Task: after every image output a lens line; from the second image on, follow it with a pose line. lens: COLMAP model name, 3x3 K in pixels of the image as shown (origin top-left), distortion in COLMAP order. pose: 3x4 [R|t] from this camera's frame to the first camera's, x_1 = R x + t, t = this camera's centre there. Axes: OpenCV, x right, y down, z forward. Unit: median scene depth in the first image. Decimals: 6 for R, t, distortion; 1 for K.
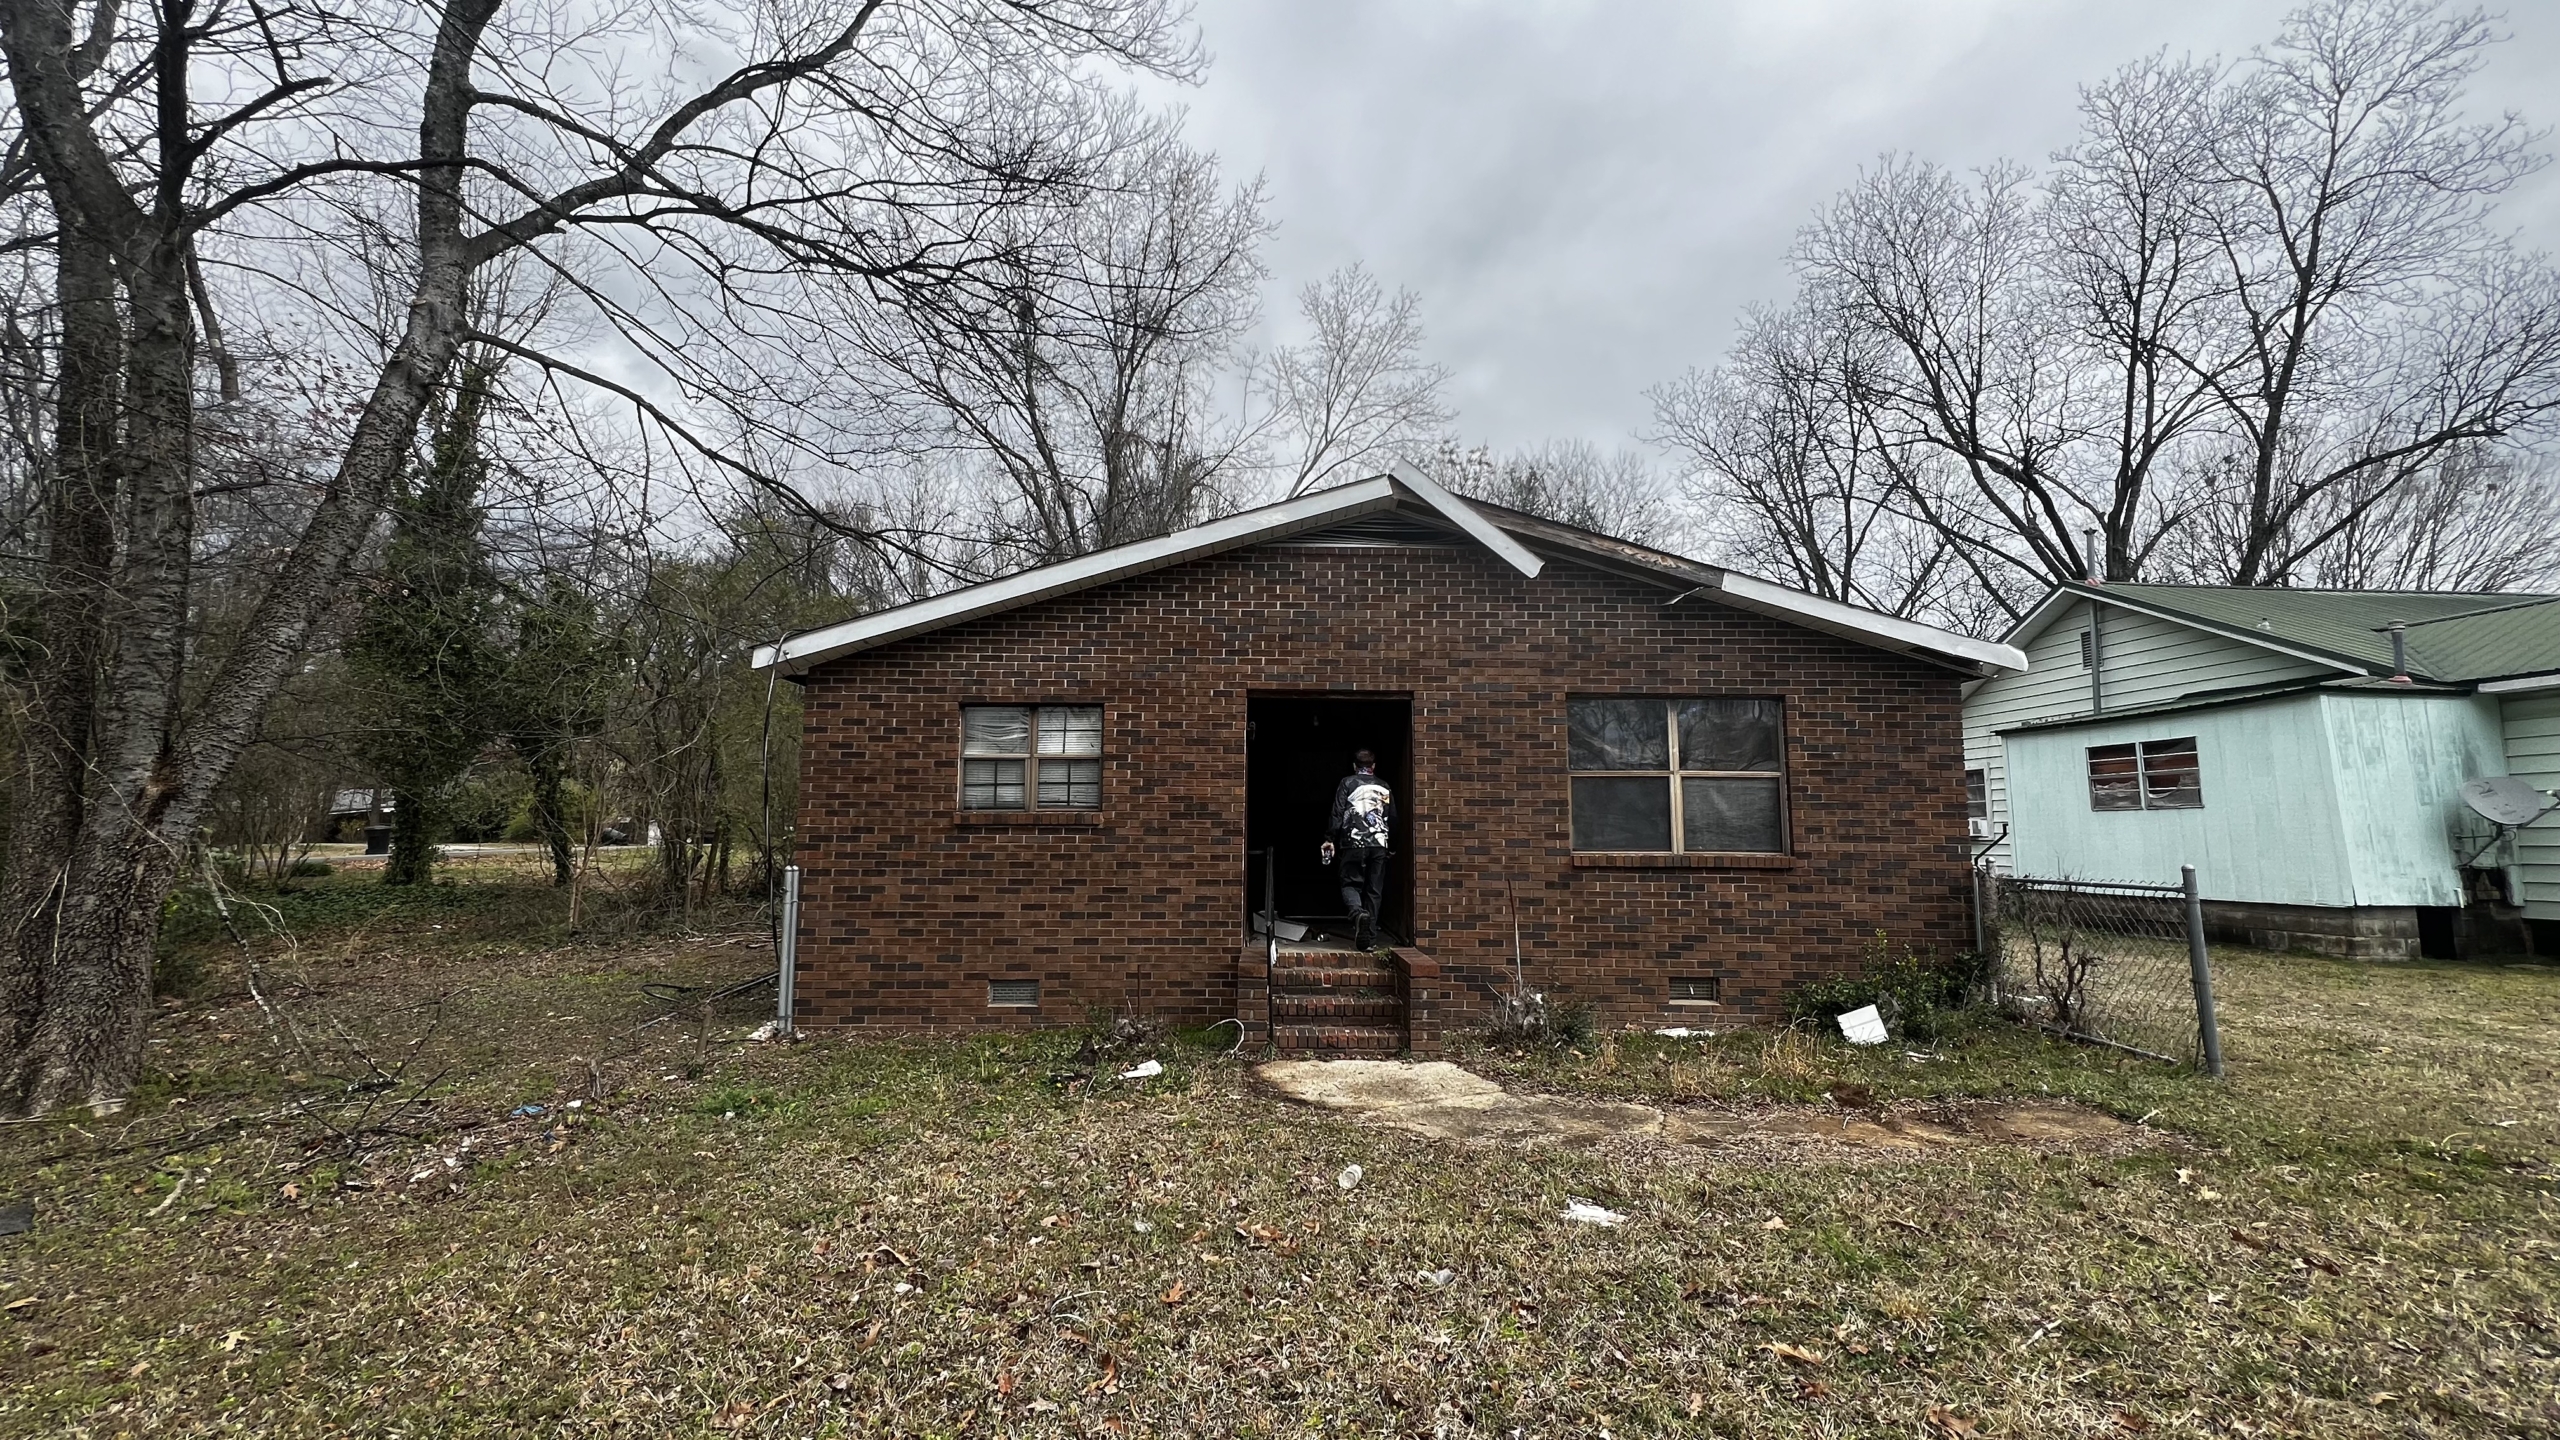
lens RADIAL K [[1018.4, 0, 1276.8], [0, 1018.4, 720.0], [0, 0, 1]] dist [0.000689, -0.000782]
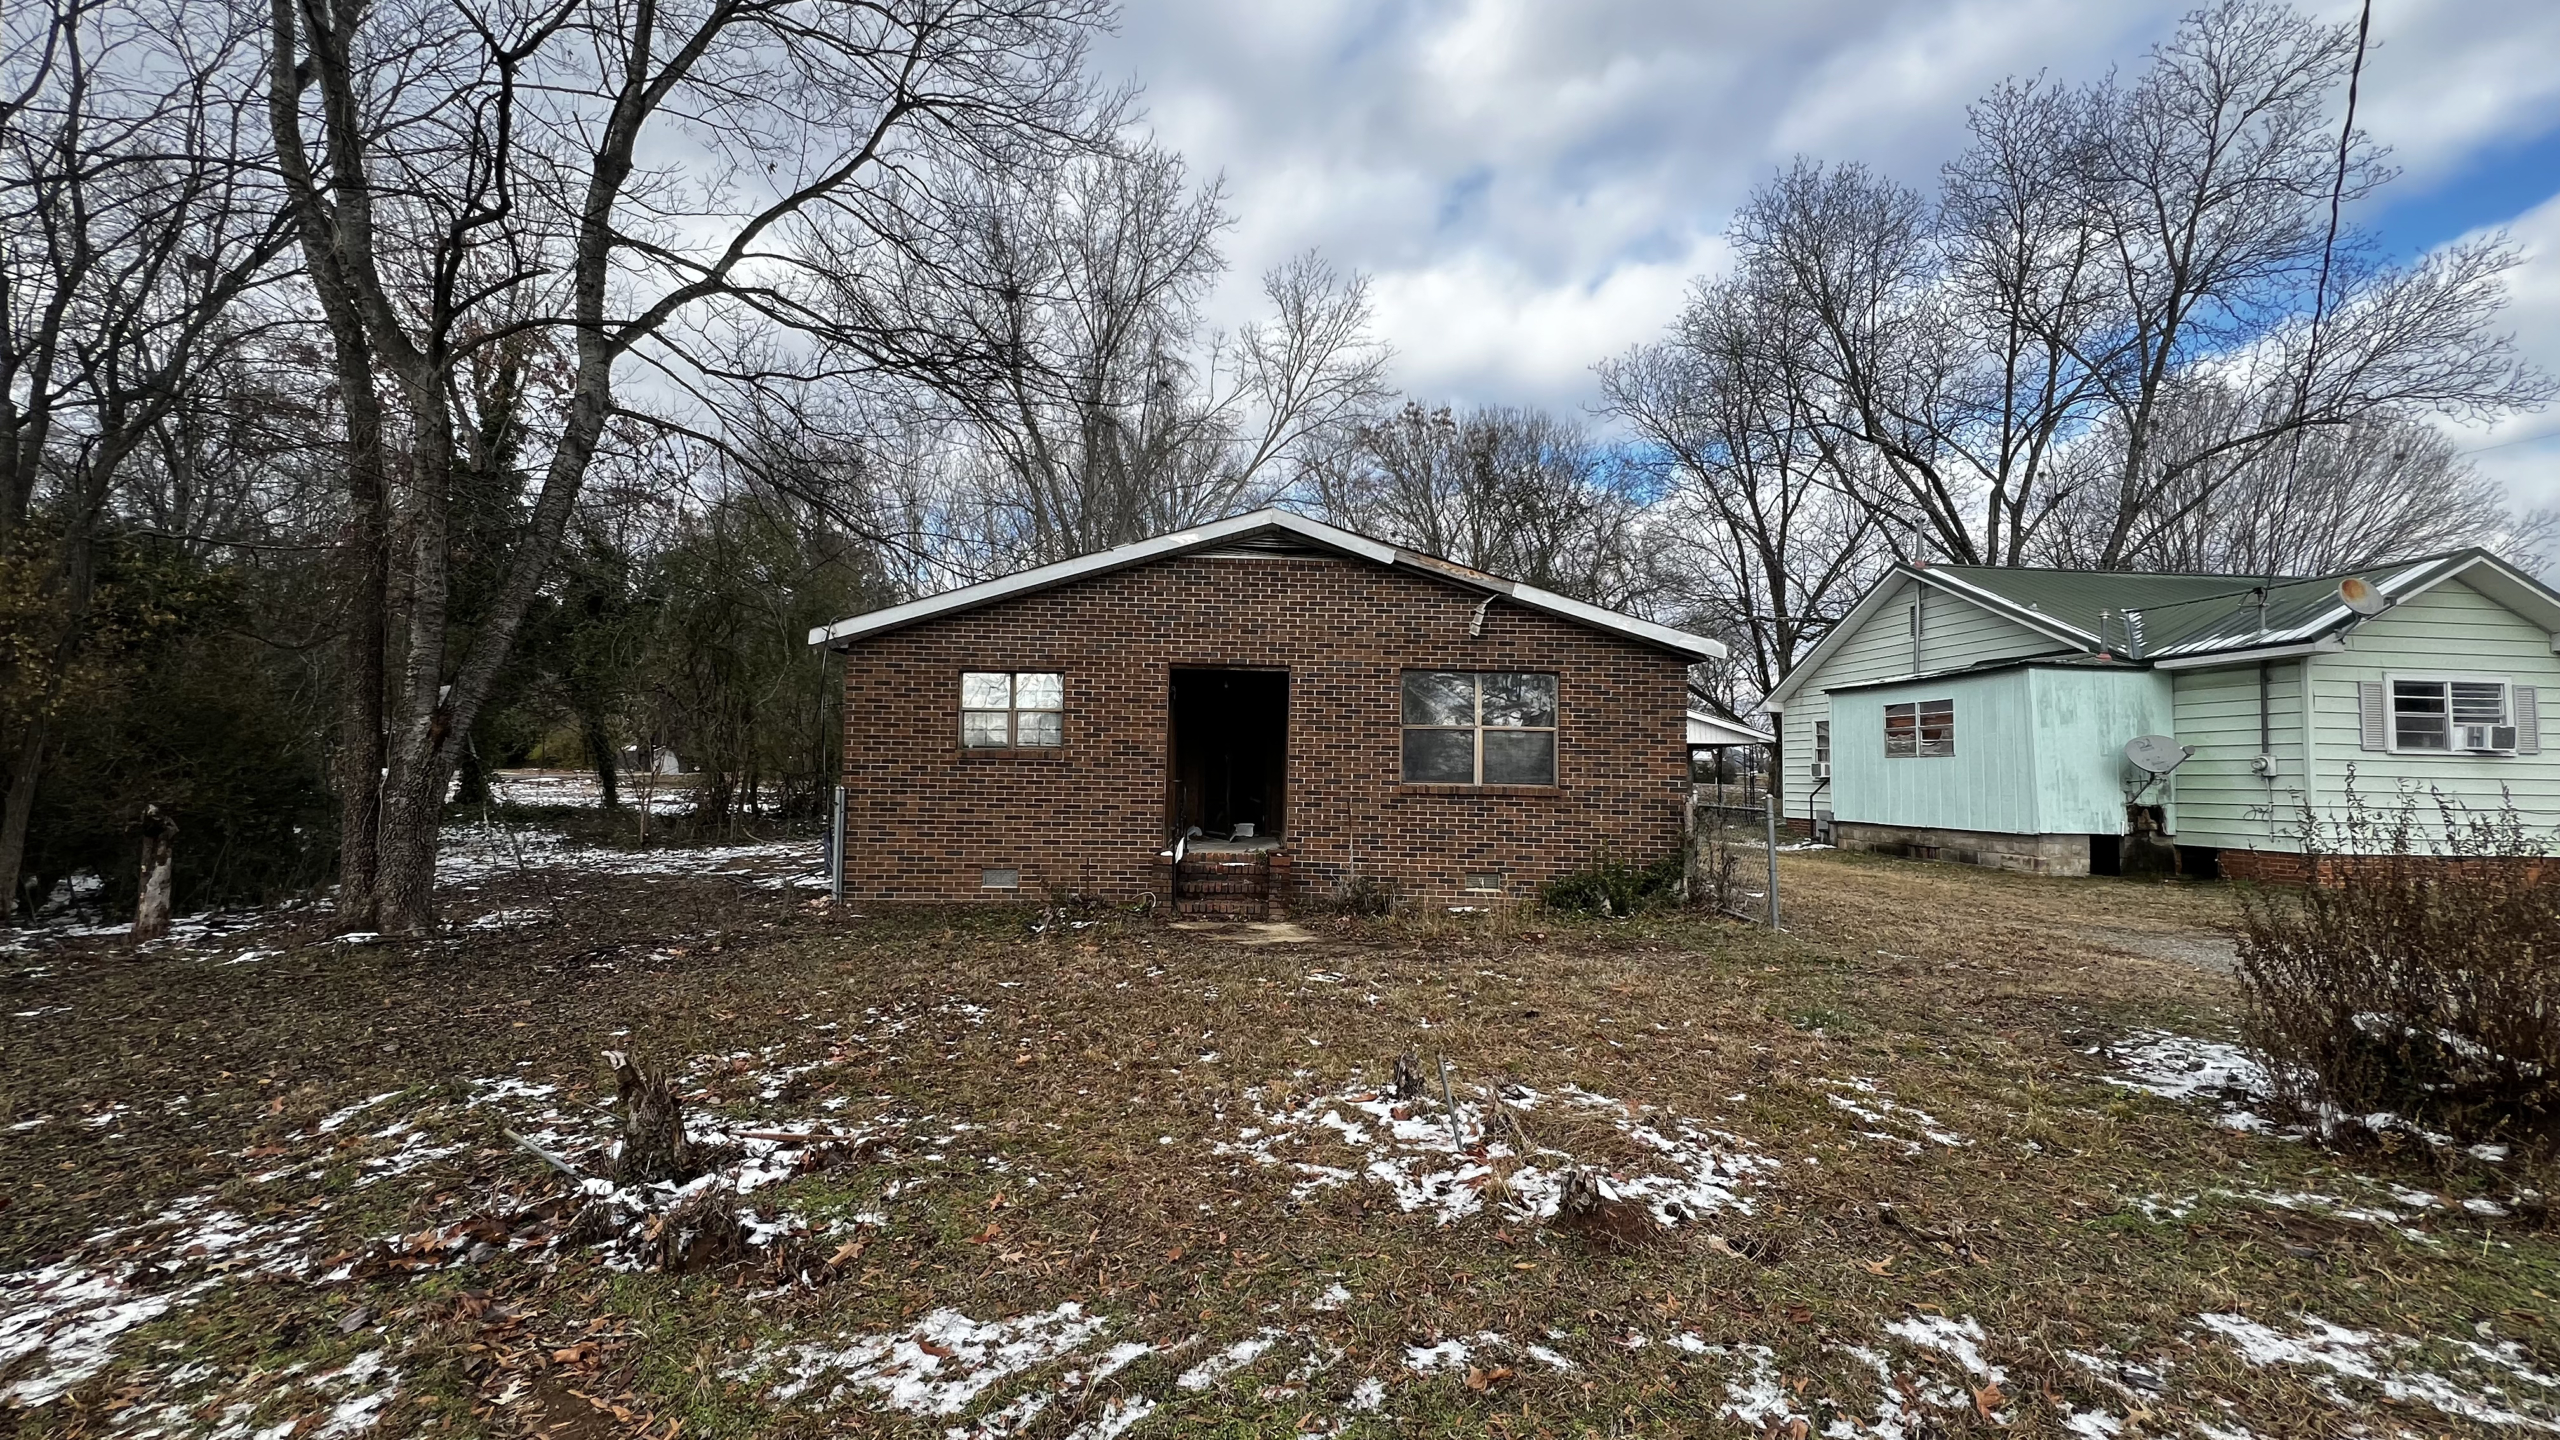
lens RADIAL K [[1018.4, 0, 1275.2], [0, 1018.4, 729.4], [0, 0, 1]] dist [0.000689, -0.000782]
pose [[0.999916, 0.011501, 0.005963, 0.105819], [-0.011895, 0.997410, 0.070938, -0.039018], [-0.005132, -0.071003, 0.997463, -0.372442]]
